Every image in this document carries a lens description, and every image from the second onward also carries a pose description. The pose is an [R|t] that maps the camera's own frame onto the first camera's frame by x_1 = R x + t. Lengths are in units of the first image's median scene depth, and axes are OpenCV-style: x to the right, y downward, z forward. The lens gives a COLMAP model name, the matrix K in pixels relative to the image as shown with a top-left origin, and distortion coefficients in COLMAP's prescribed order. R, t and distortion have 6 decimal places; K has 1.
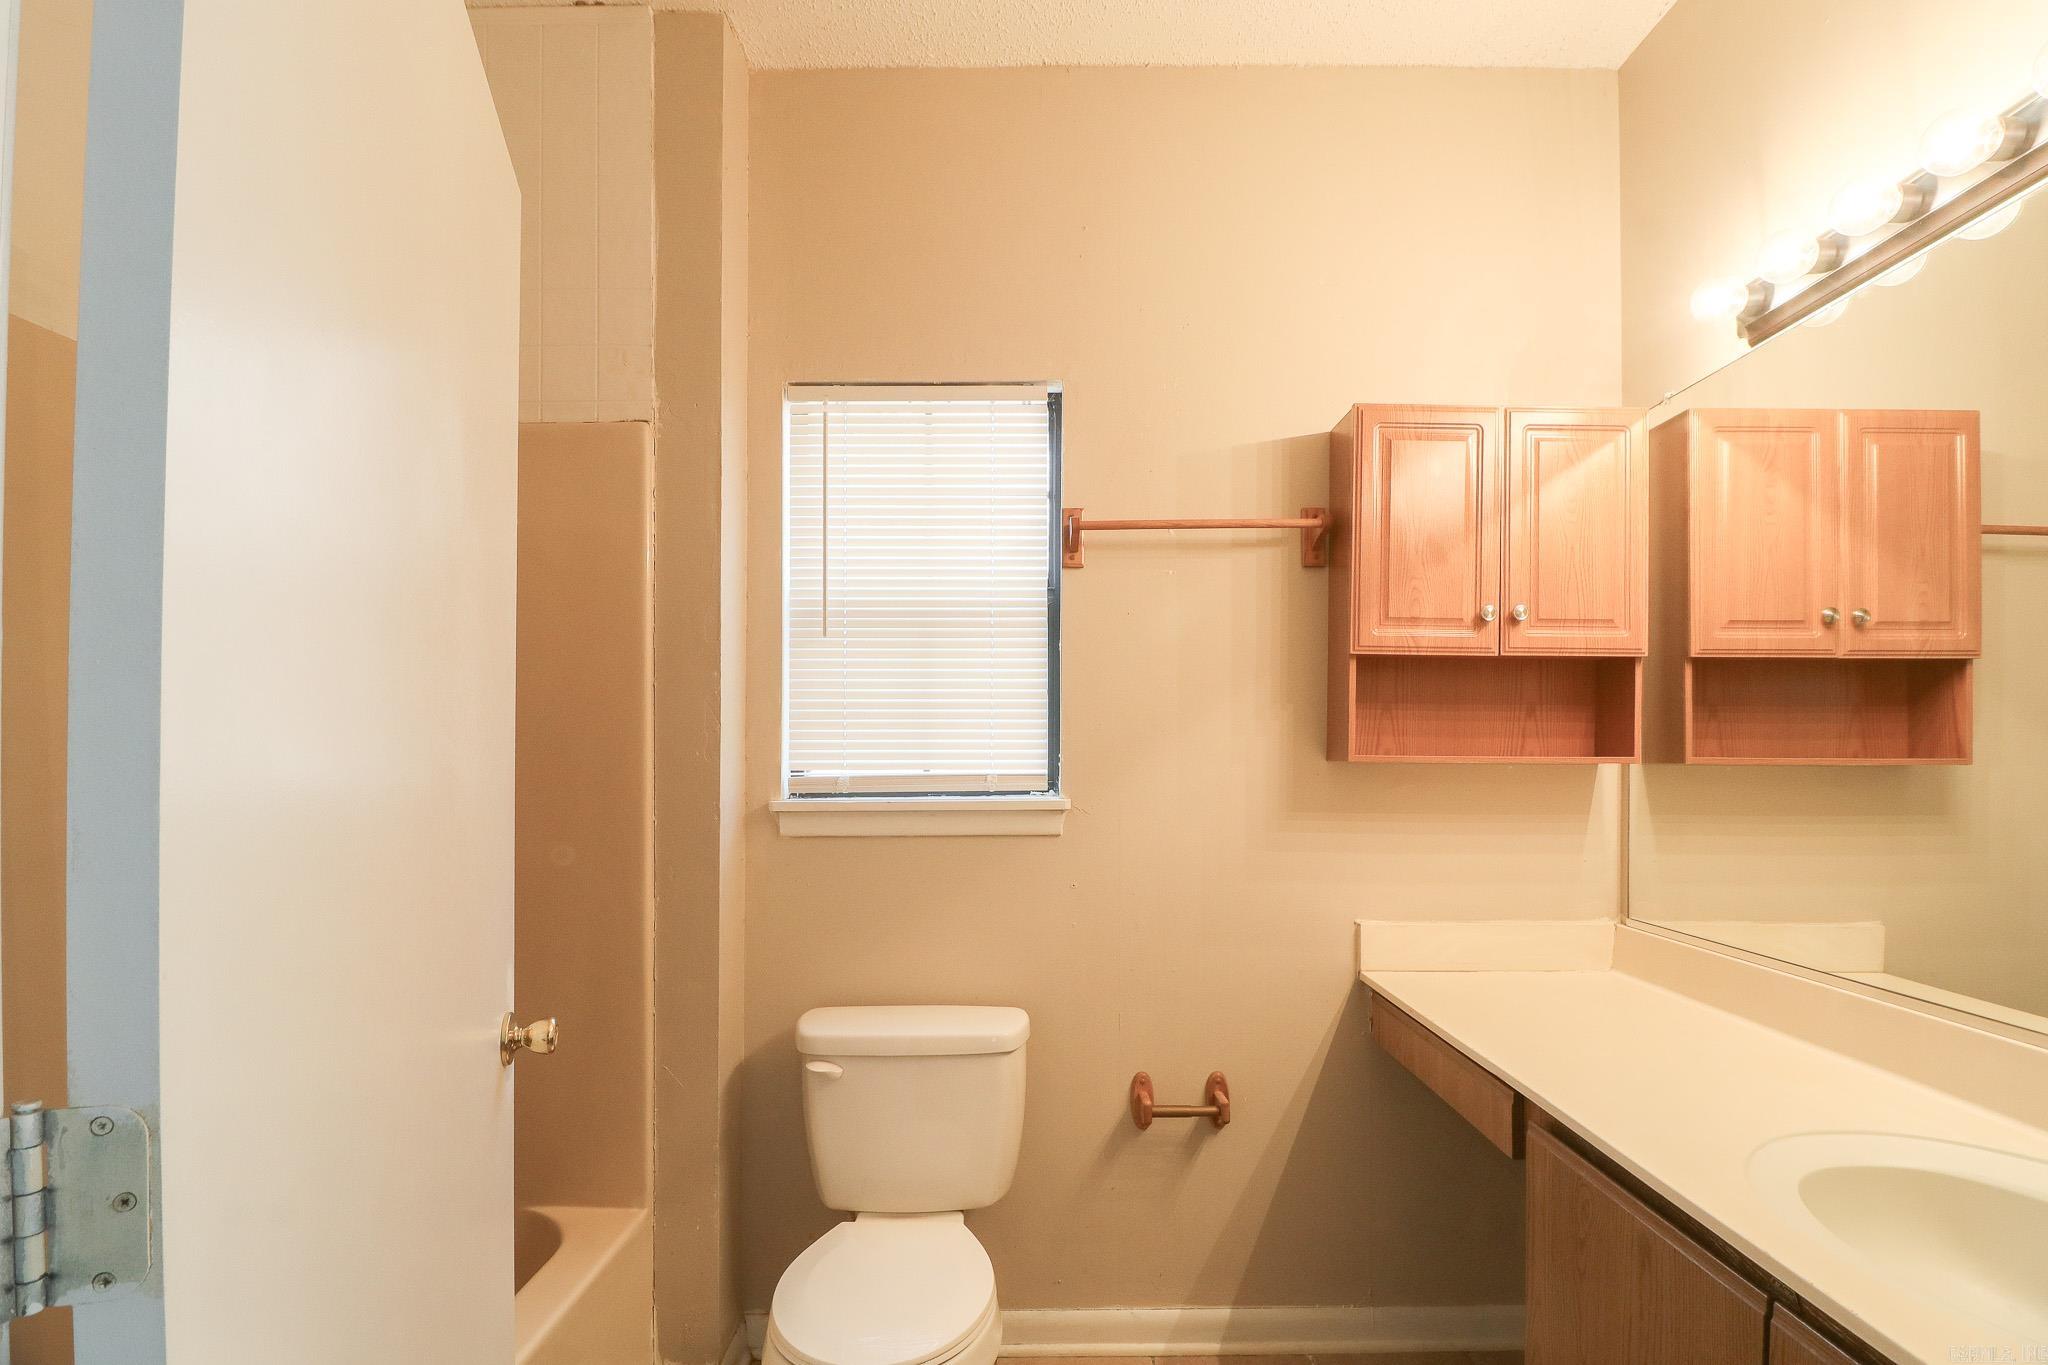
lens RADIAL K [[959.2, 0, 1019.9], [0, 959.2, 686.1], [0, 0, 1]] dist [-0.017811, -0.003507]
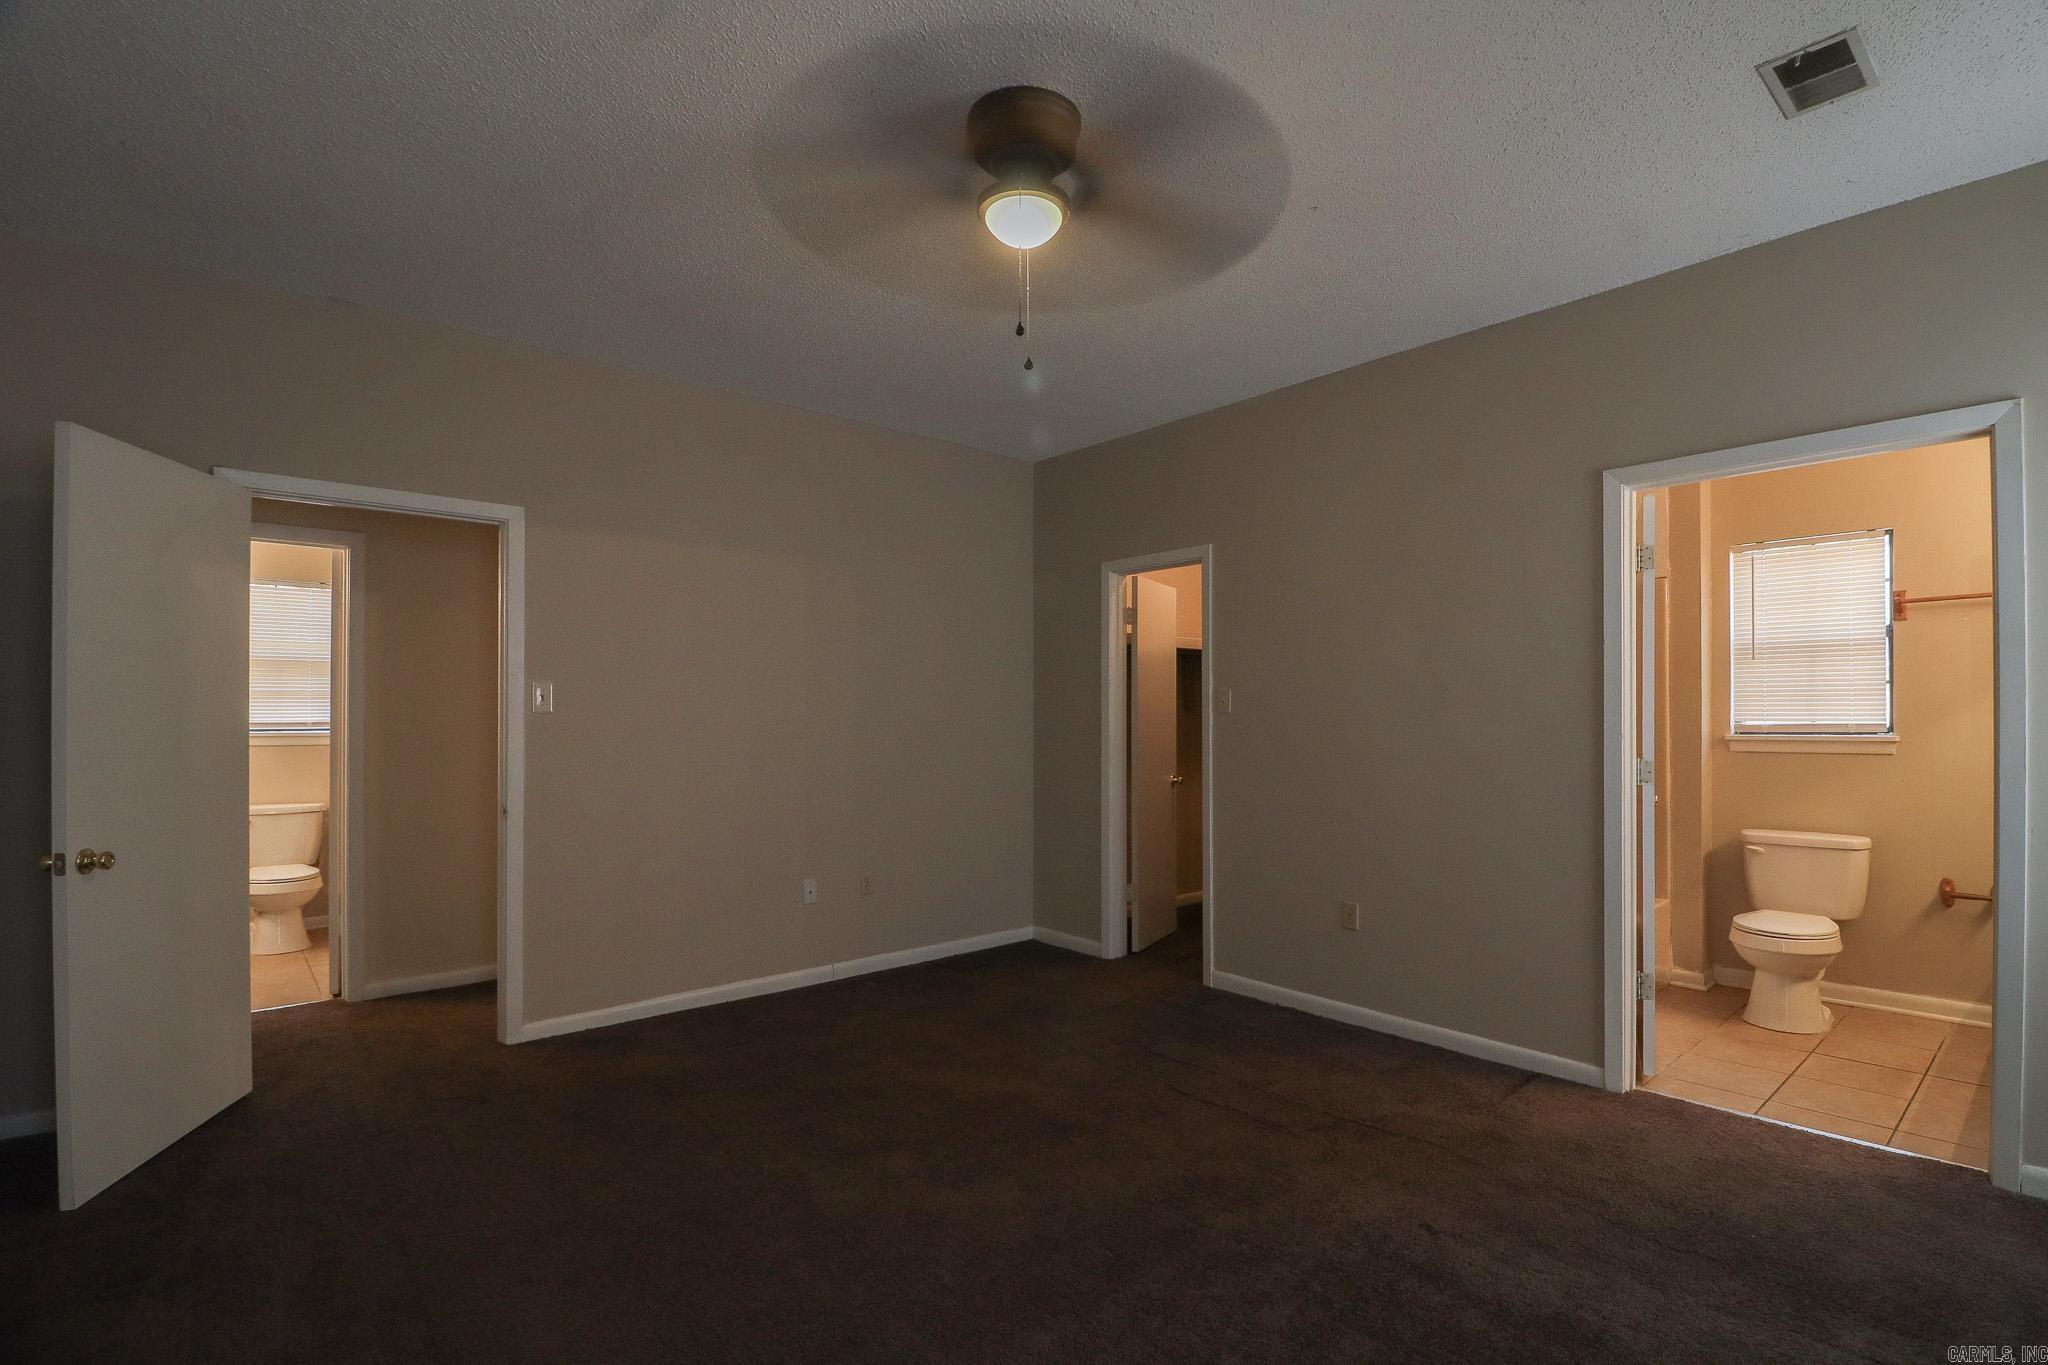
lens RADIAL K [[959.2, 0, 1033.9], [0, 959.2, 693.2], [0, 0, 1]] dist [-0.017811, -0.003507]
pose [[0.647987, -0.008052, -0.761609, 0.379559], [0.008518, 0.999958, -0.003325, 0.018925], [0.761604, -0.004333, 0.648028, -1.653607]]
